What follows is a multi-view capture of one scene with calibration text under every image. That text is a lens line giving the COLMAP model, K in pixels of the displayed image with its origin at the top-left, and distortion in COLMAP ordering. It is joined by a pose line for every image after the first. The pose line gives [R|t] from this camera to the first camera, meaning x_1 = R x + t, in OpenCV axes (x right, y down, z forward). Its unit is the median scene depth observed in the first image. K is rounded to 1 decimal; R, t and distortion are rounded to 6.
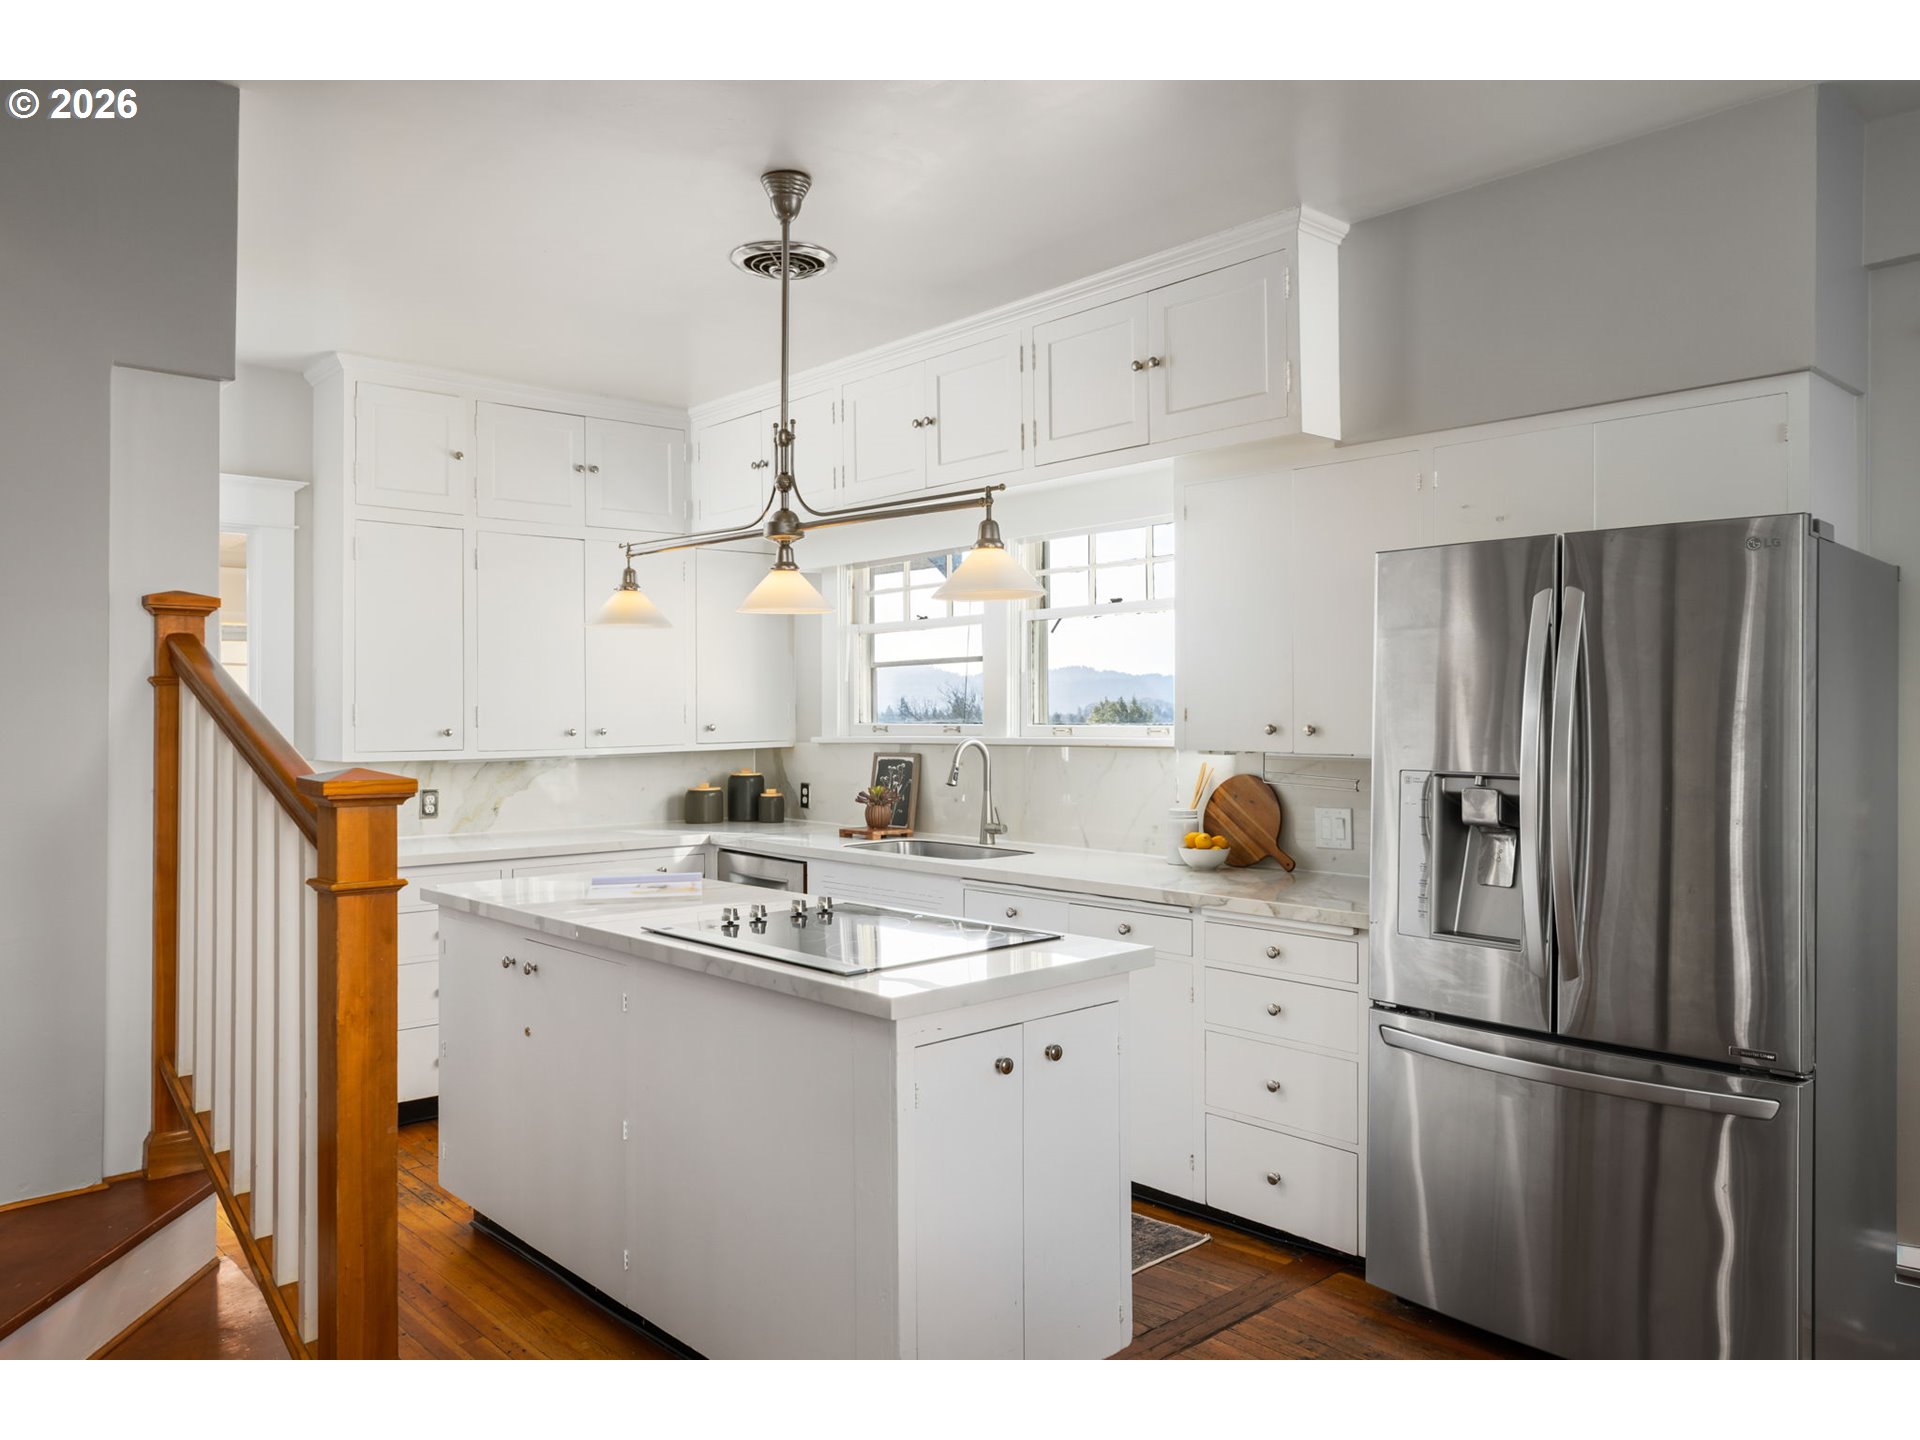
lens RADIAL K [[1406.1, 0, 953.9], [0, 1406.1, 705.0], [0, 0, 1]] dist [-0.003855, 0.001576]
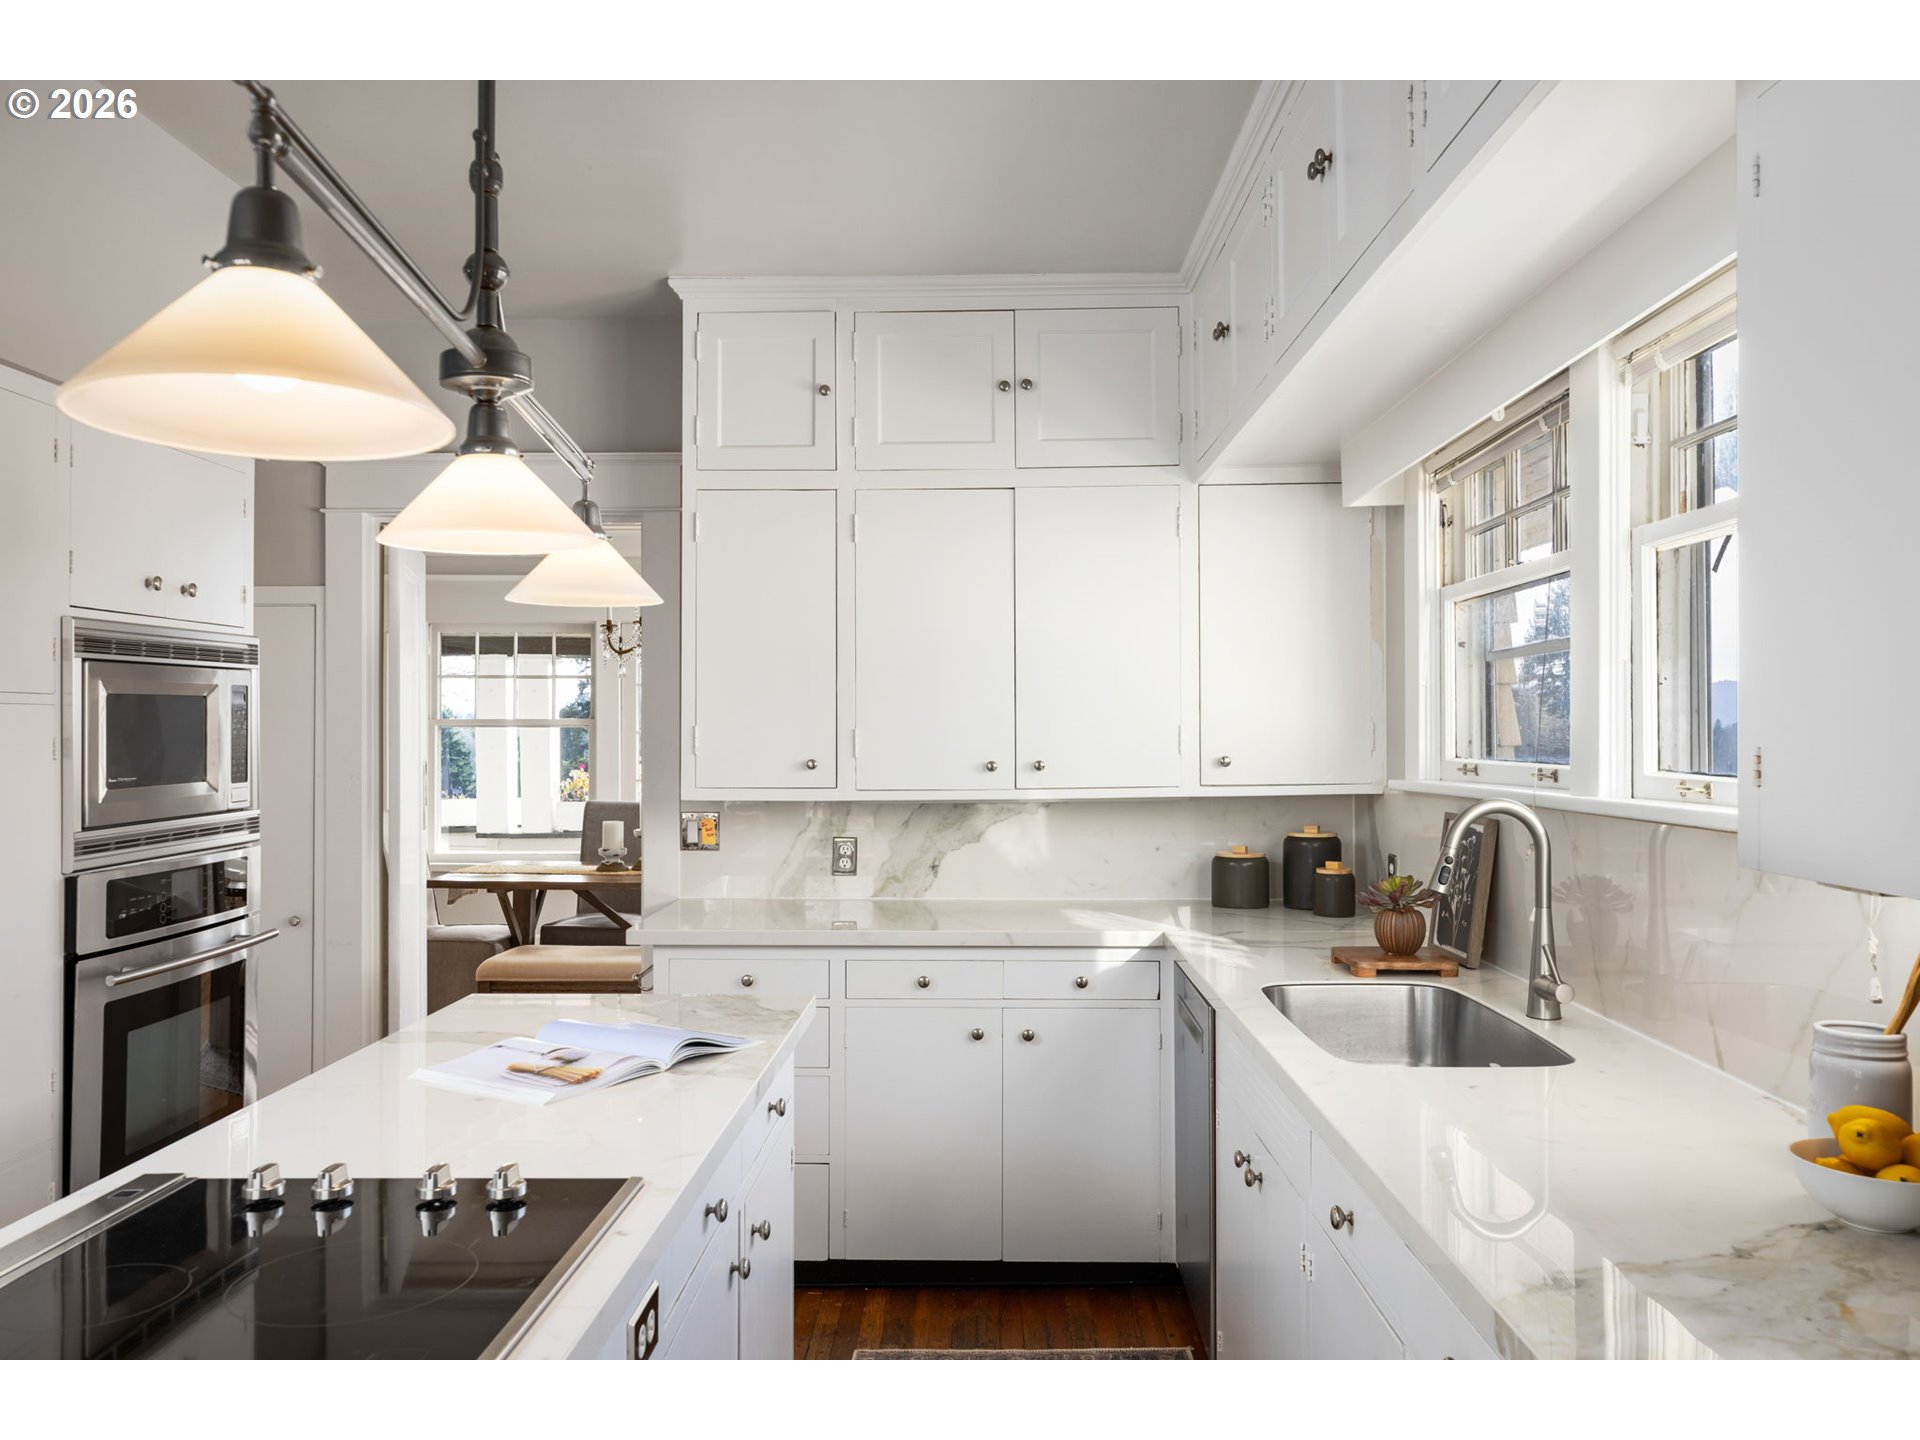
lens RADIAL K [[1406.1, 0, 965.9], [0, 1406.1, 726.8], [0, 0, 1]] dist [-0.003855, 0.001576]
pose [[0.729571, 0.000849, -0.683905, 0.252999], [0.003185, 0.999984, 0.004639, -0.004522], [0.683898, -0.005563, 0.729557, 0.625297]]
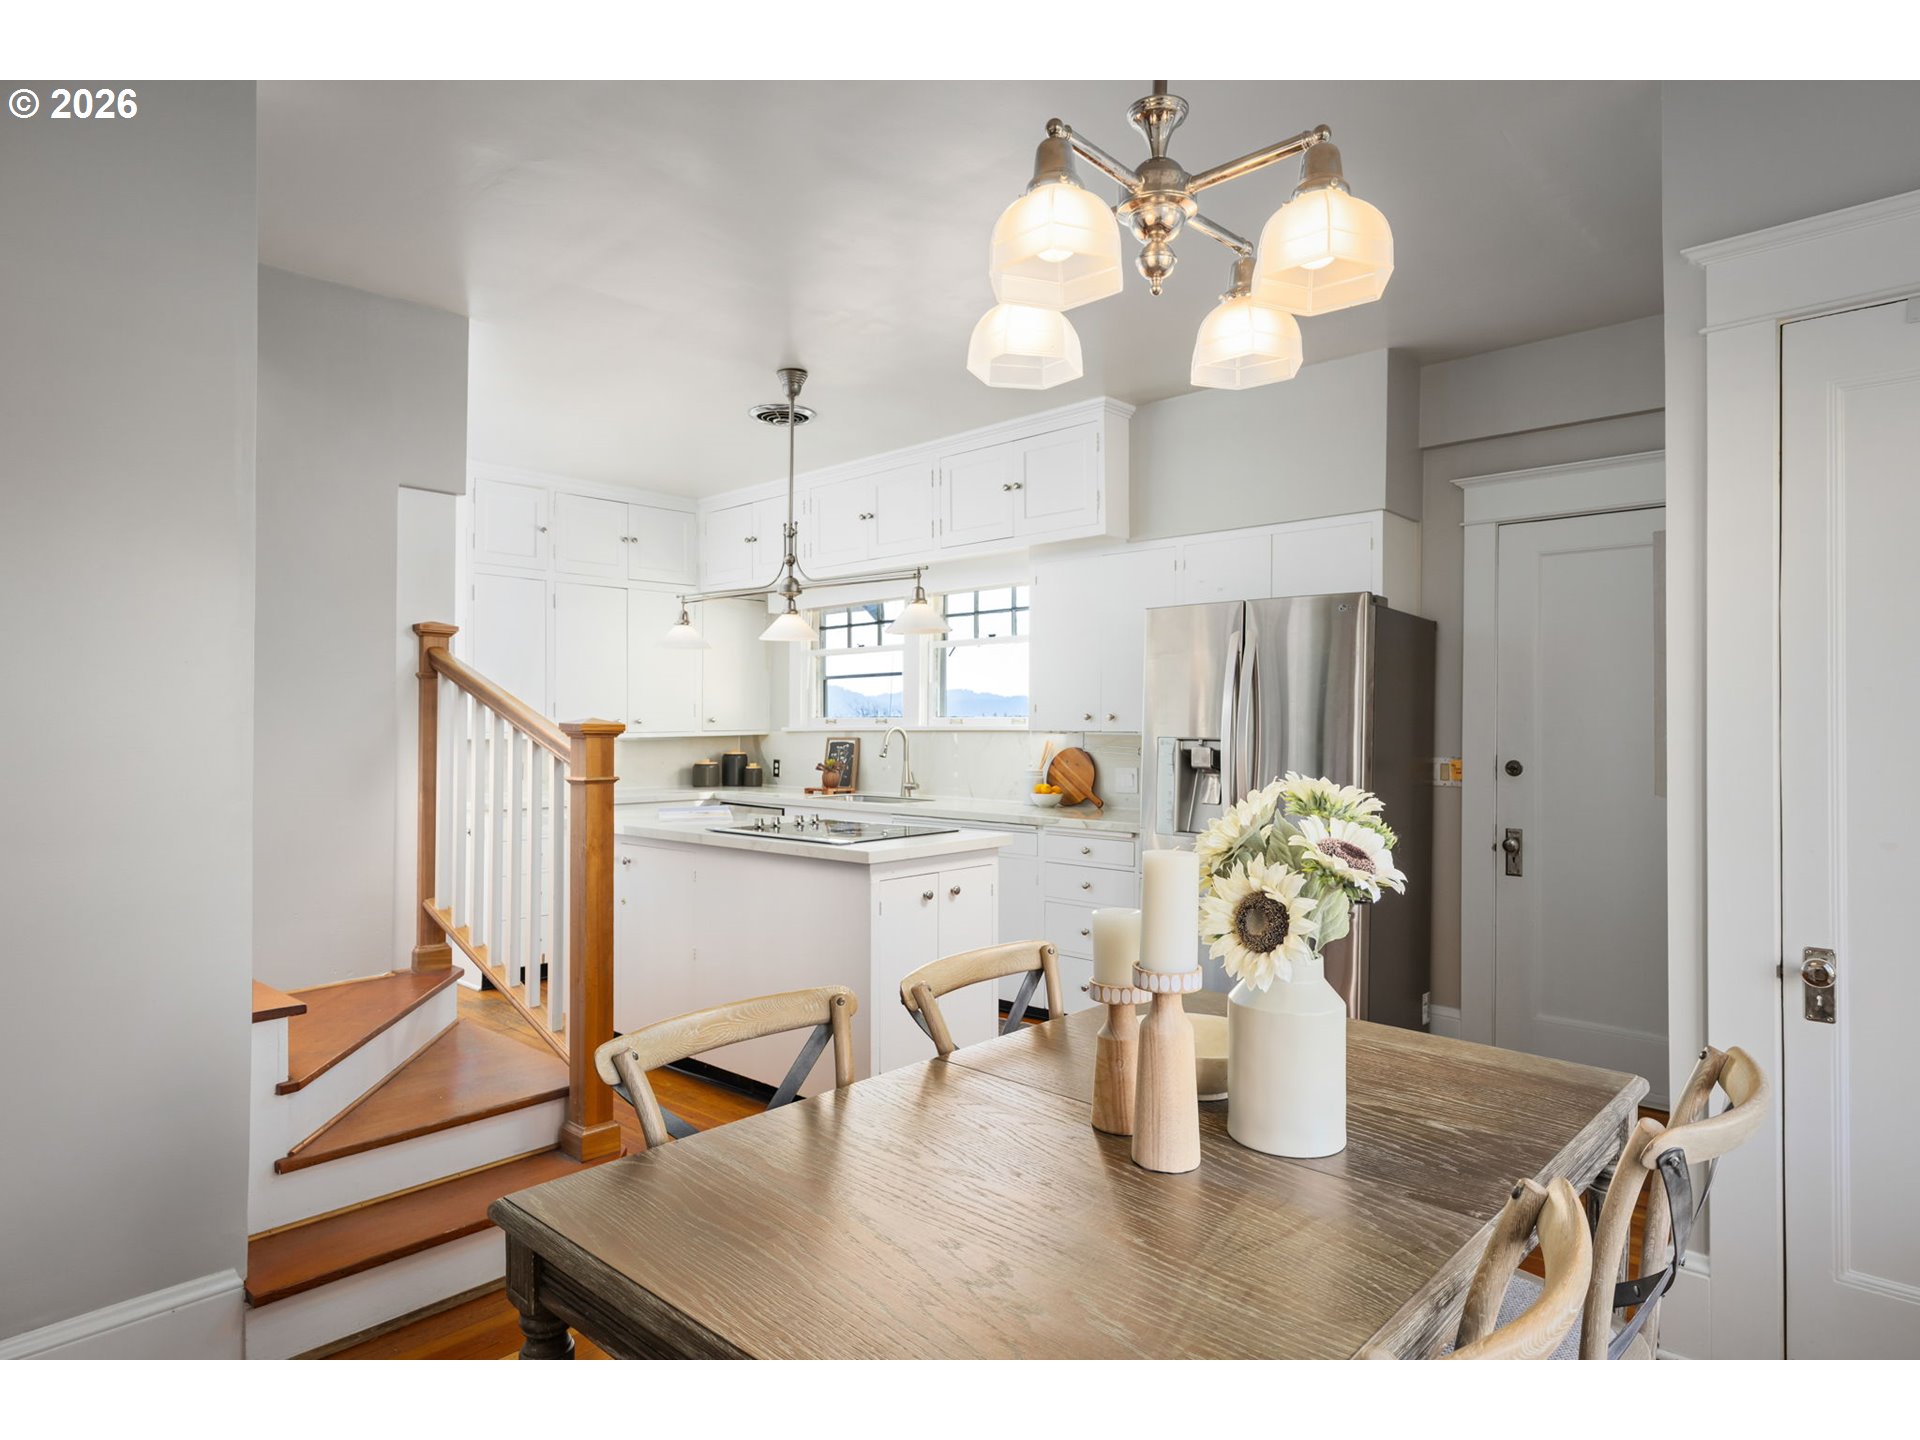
lens RADIAL K [[1130.2, 0, 950.2], [0, 1130.2, 724.0], [0, 0, 1]] dist [-0.003561, -0.000253]
pose [[0.996861, 0.007198, 0.078841, -0.028983], [-0.007547, 0.999963, 0.004133, 0.019029], [-0.078808, -0.004715, 0.996879, -0.245514]]
